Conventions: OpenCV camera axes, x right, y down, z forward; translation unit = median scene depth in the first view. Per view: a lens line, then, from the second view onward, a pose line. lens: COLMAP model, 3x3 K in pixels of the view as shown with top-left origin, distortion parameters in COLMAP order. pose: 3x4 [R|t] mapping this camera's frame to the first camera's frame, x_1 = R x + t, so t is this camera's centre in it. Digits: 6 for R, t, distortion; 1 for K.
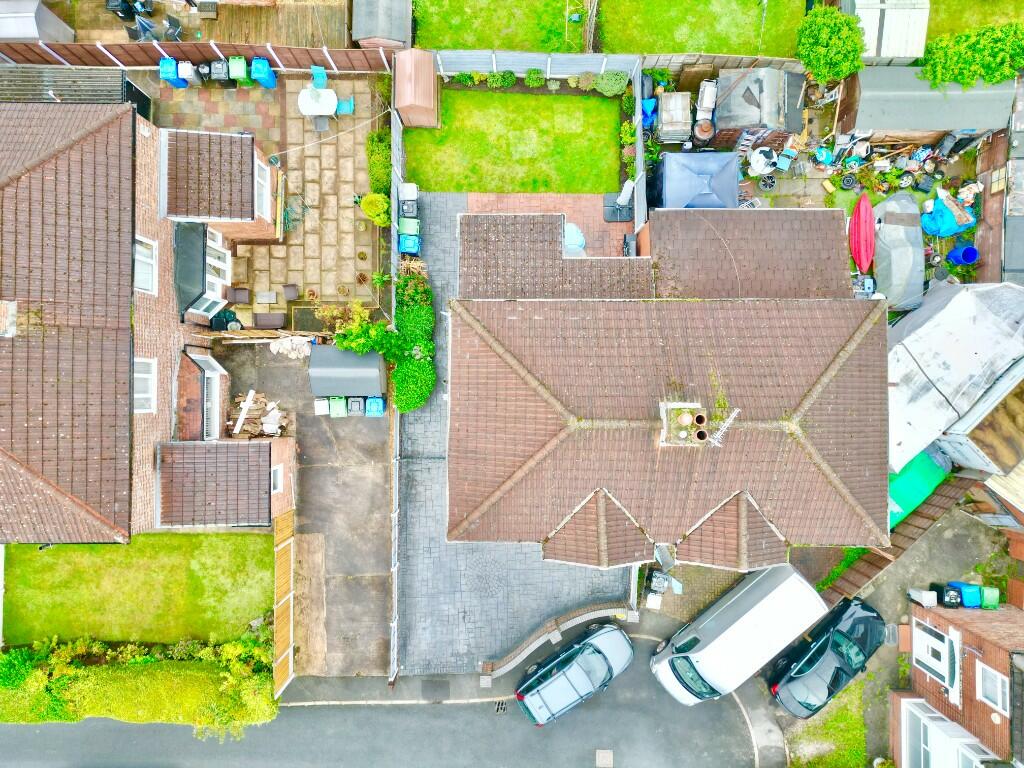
lens RADIAL K [[714.4, 0, 507.5], [0, 714.4, 381.9], [0, 0, 1]] dist [0.091576, -0.091956]
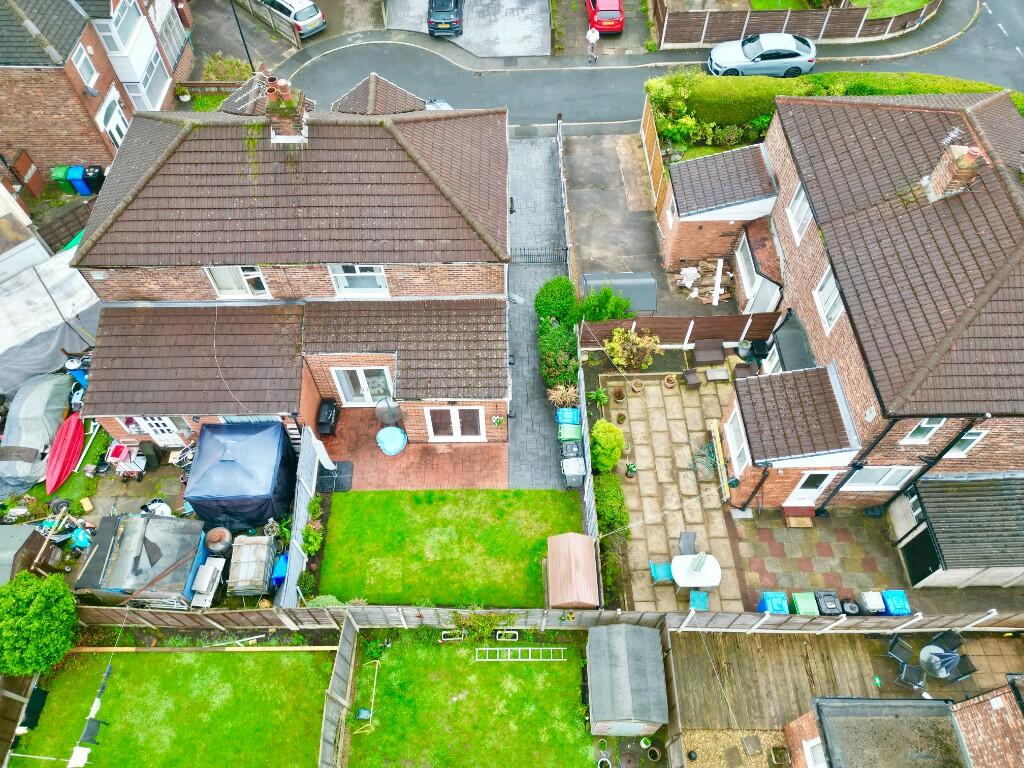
lens RADIAL K [[714.4, 0, 507.5], [0, 714.4, 381.9], [0, 0, 1]] dist [0.091576, -0.091956]
pose [[-0.999603, 0.027672, 0.005314, -0.063043], [-0.019726, -0.821893, 0.569300, -0.650254], [0.020121, 0.568969, 0.822113, 0.220685]]
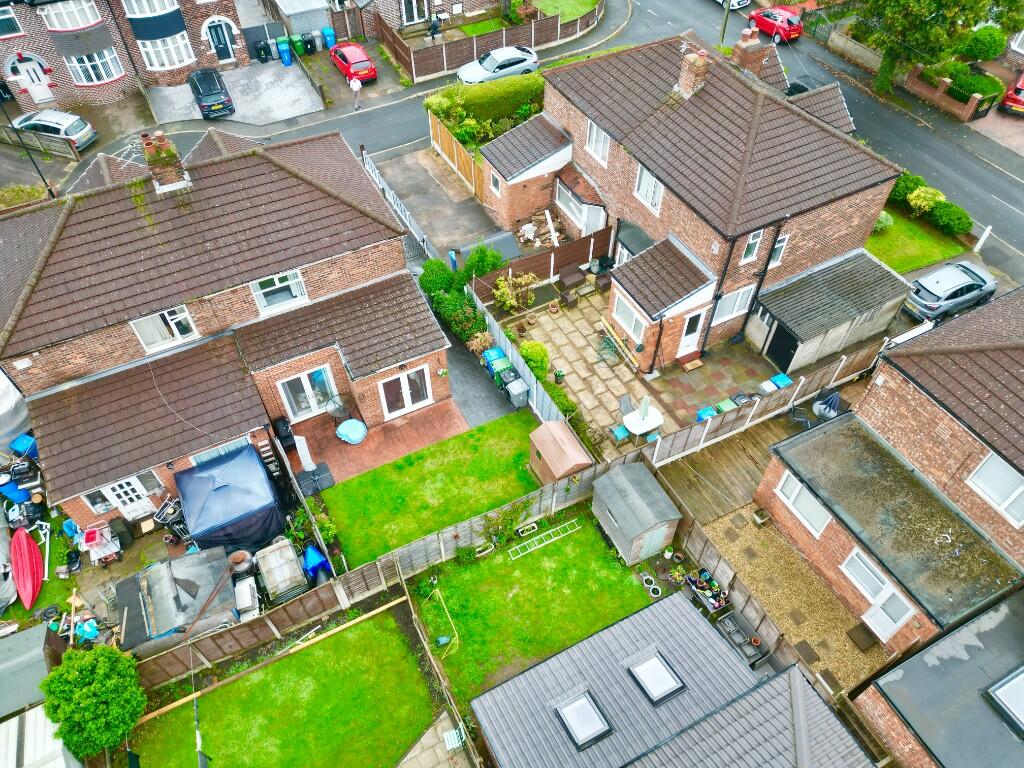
lens RADIAL K [[714.4, 0, 507.5], [0, 714.4, 381.9], [0, 0, 1]] dist [0.091576, -0.091956]
pose [[-0.884611, 0.368060, -0.286347, 0.154843], [-0.465660, -0.664328, 0.584661, -0.814361], [0.024962, 0.650538, 0.759063, 0.224738]]
